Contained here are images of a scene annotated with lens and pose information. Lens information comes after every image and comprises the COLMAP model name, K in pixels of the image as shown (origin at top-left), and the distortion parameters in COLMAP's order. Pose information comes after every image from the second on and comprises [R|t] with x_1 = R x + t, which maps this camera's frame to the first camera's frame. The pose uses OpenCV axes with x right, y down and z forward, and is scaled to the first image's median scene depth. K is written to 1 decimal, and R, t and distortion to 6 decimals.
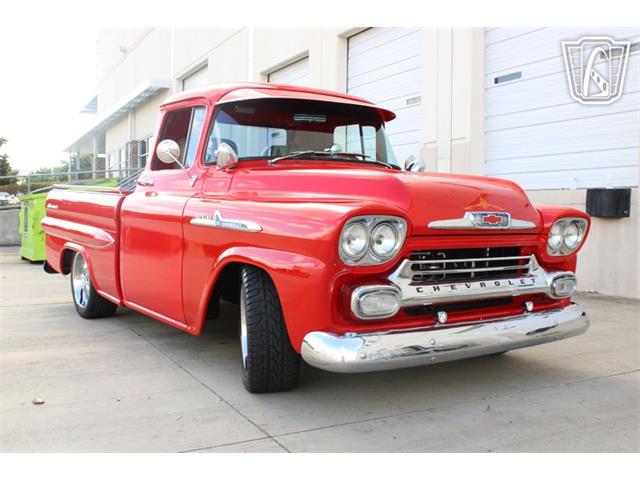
lens RADIAL K [[675.1, 0, 320.0], [0, 675.1, 240.0], [0, 0, 1]] dist [-0.097346, 0.023003]
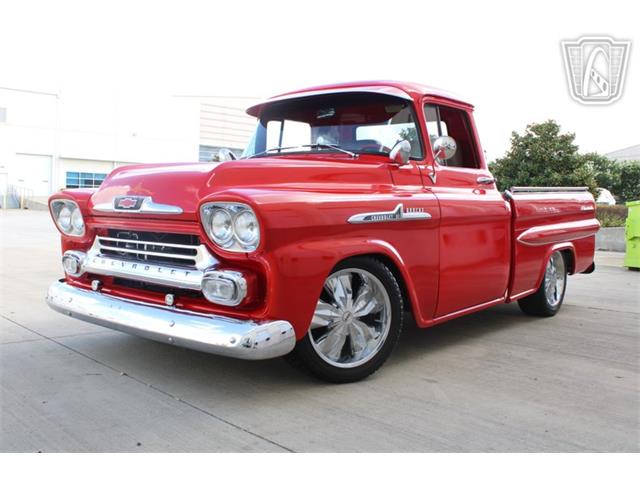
lens RADIAL K [[636.6, 0, 323.5], [0, 636.6, 239.3], [0, 0, 1]] dist [-0.164418, 0.197730]
pose [[0.261930, 0.044090, -0.964079, 1.144356], [-0.067389, 0.997353, 0.027303, -0.019479], [0.962731, 0.057817, 0.264208, 0.931020]]
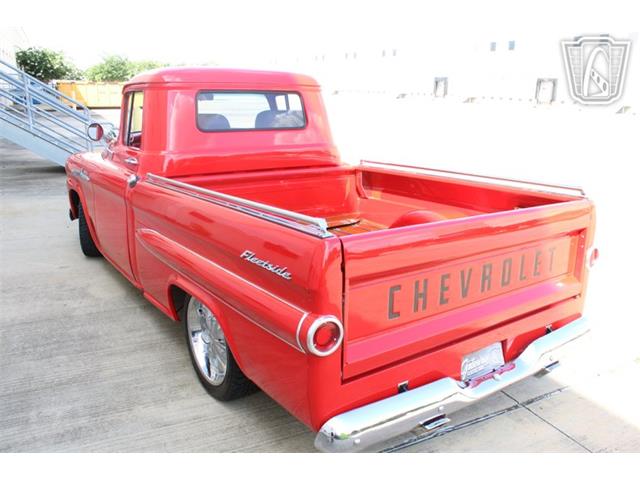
lens RADIAL K [[535.9, 0, 324.8], [0, 535.9, 243.7], [0, 0, 1]] dist [-0.185020, 0.168465]
pose [[-0.999404, -0.031374, -0.014431, -0.316289], [-0.034337, 0.947280, 0.318562, -0.303142], [0.003676, 0.318867, -0.947792, 2.557591]]
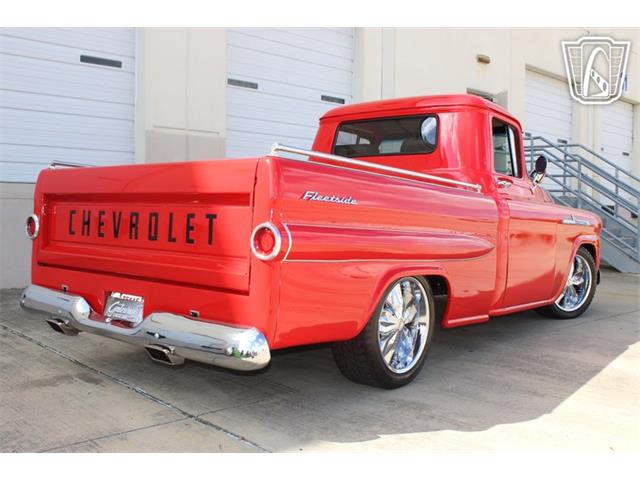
lens RADIAL K [[652.7, 0, 324.7], [0, 652.7, 239.2], [0, 0, 1]] dist [-0.164879, 0.197438]
pose [[-0.278115, -0.048025, 0.959346, -1.415446], [0.025119, 0.998044, 0.057244, -0.084605], [-0.960219, 0.040019, -0.276365, 1.942474]]
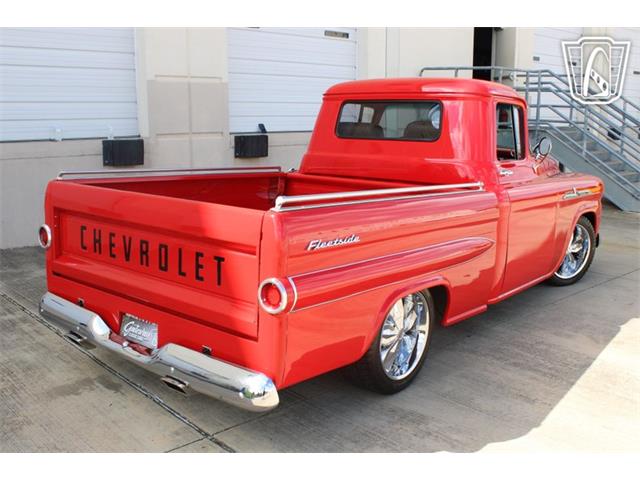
lens RADIAL K [[652.7, 0, 324.7], [0, 652.7, 239.2], [0, 0, 1]] dist [-0.164879, 0.197438]
pose [[-0.271649, -0.190984, 0.943256, -1.424515], [0.033560, 0.977636, 0.207609, -0.253601], [-0.961811, 0.088052, -0.259164, 1.938417]]
